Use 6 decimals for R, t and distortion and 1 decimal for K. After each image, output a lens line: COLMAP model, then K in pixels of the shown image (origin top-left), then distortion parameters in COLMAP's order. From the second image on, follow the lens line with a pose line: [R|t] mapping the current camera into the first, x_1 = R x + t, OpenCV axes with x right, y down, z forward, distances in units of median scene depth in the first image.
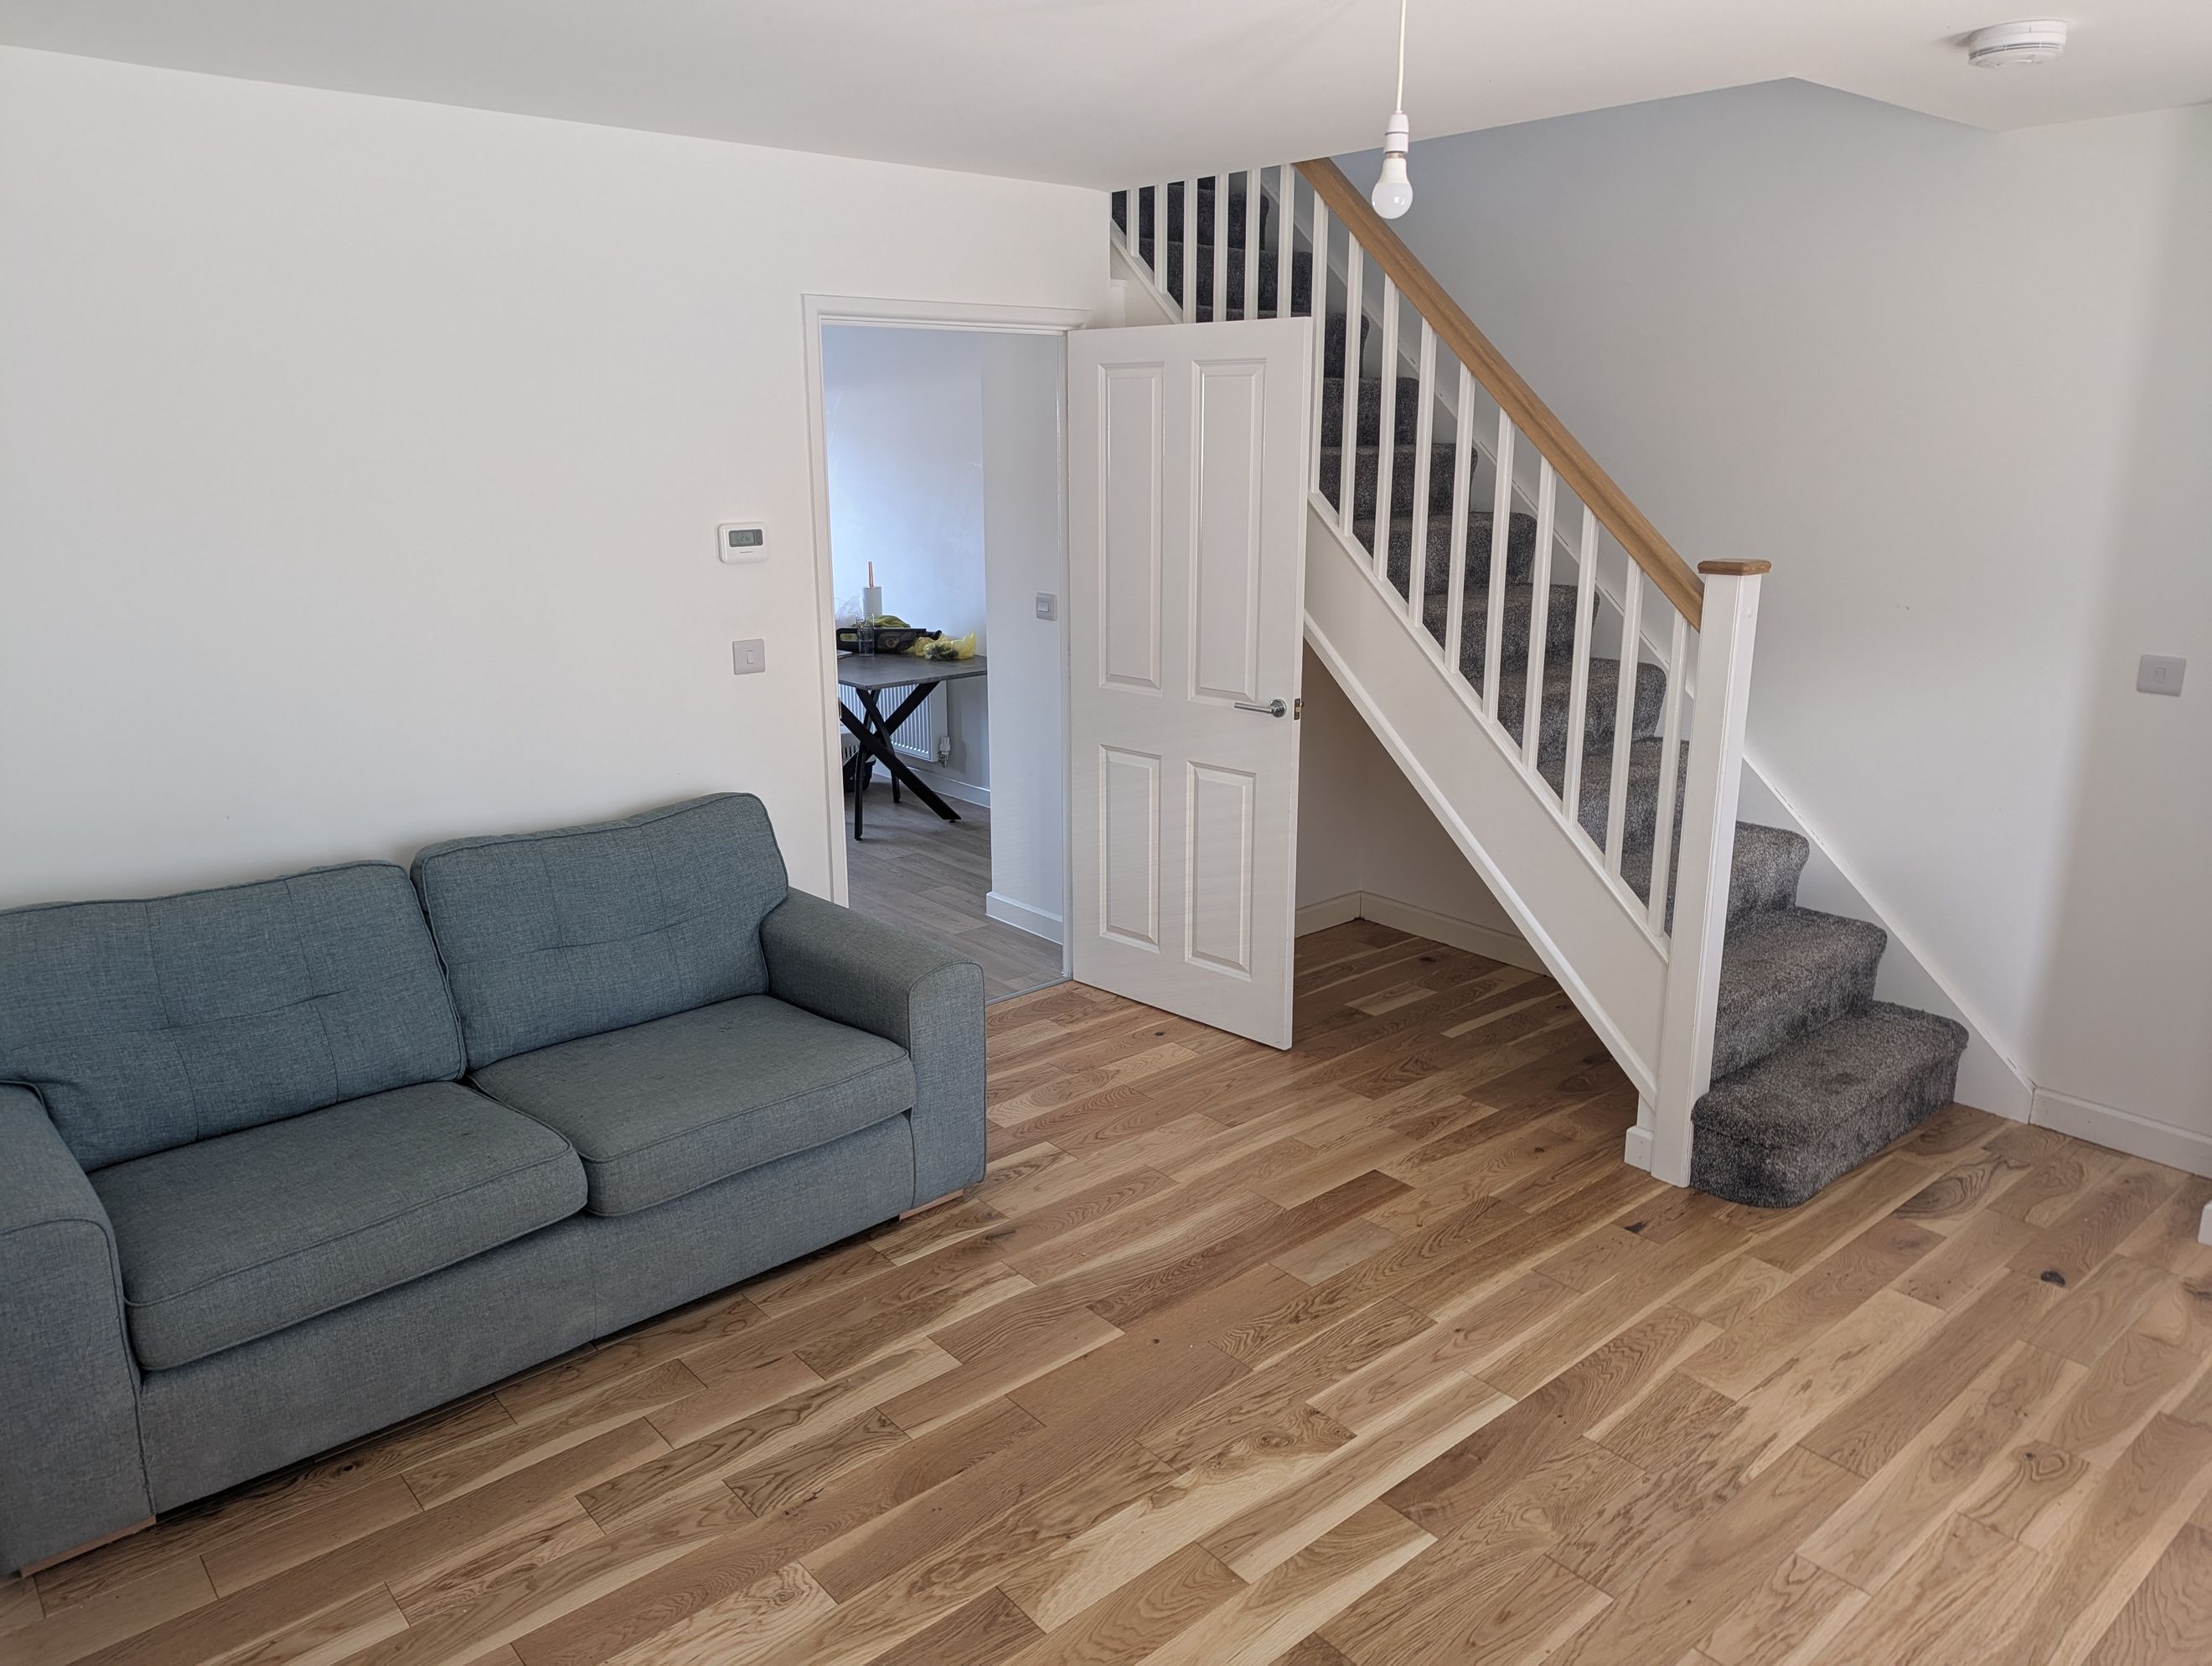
lens RADIAL K [[1556.1, 0, 1111.4], [0, 1556.1, 827.8], [0, 0, 1]] dist [0.039899, -0.028095]
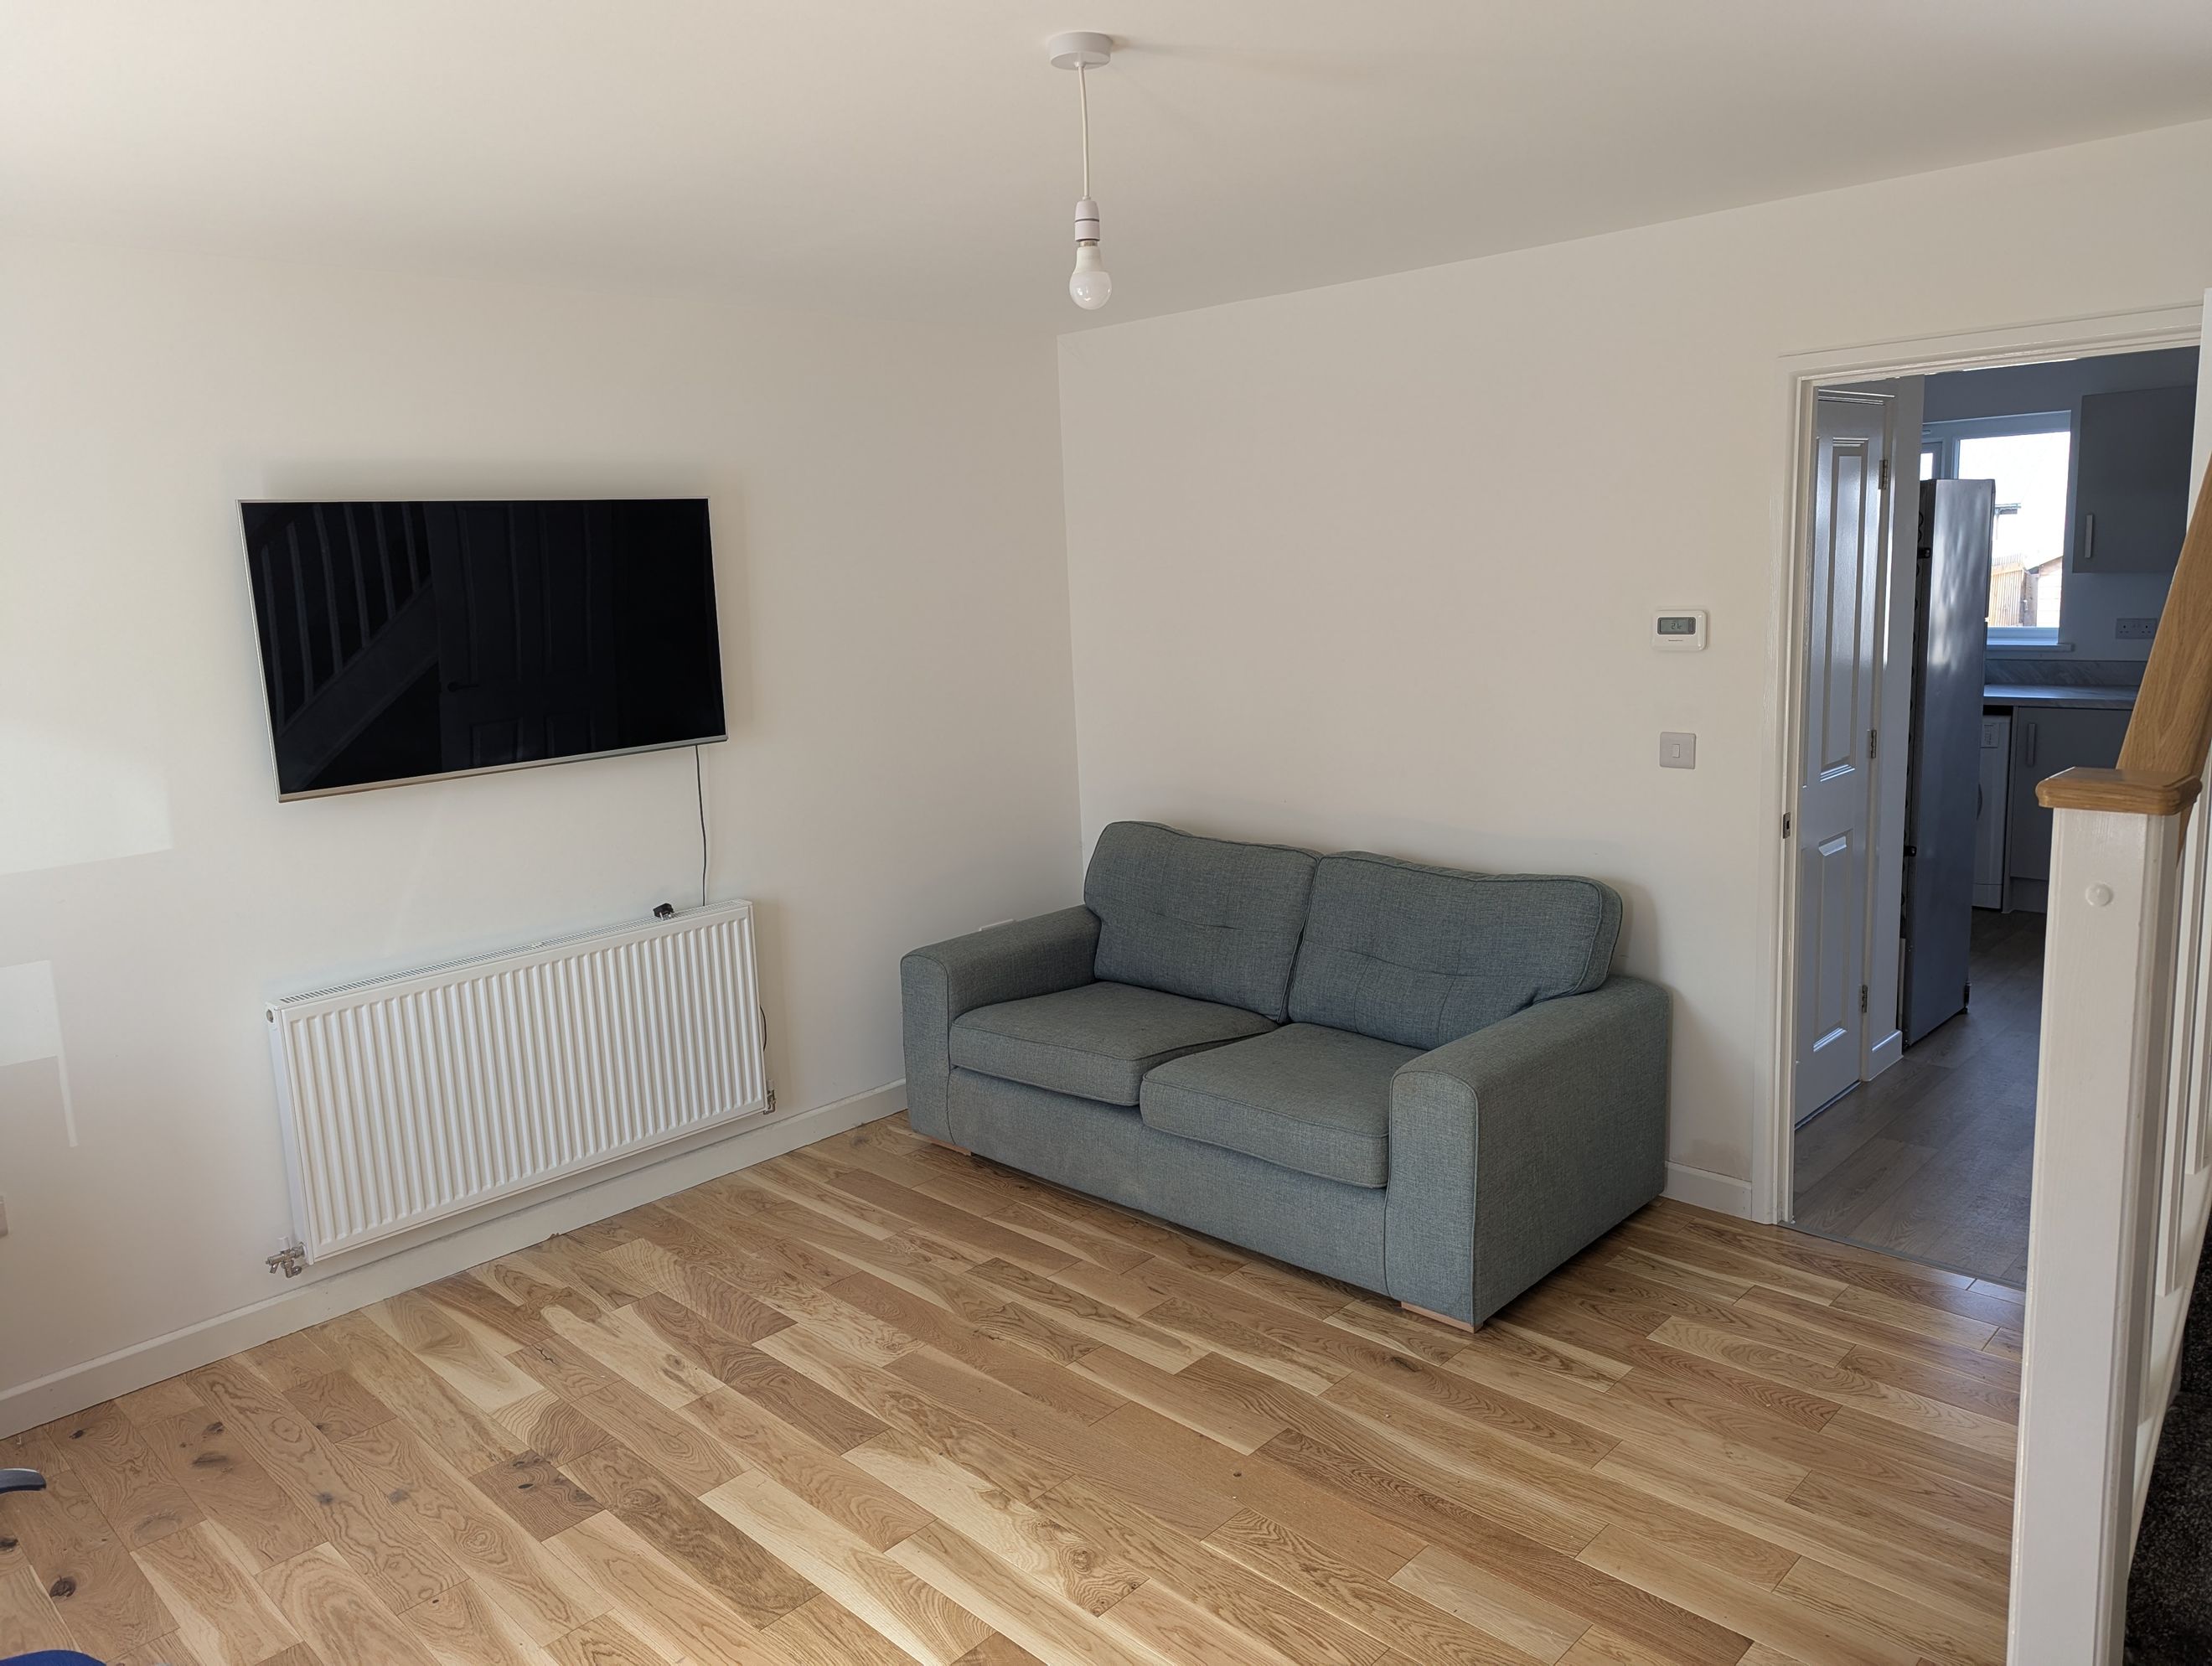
lens RADIAL K [[1556.1, 0, 1099.8], [0, 1556.1, 824.4], [0, 0, 1]] dist [0.039899, -0.028095]
pose [[0.075916, 0.169883, -0.982536, 0.925482], [-0.211518, 0.965697, 0.150628, -0.184231], [0.974421, 0.196389, 0.109245, 0.770595]]
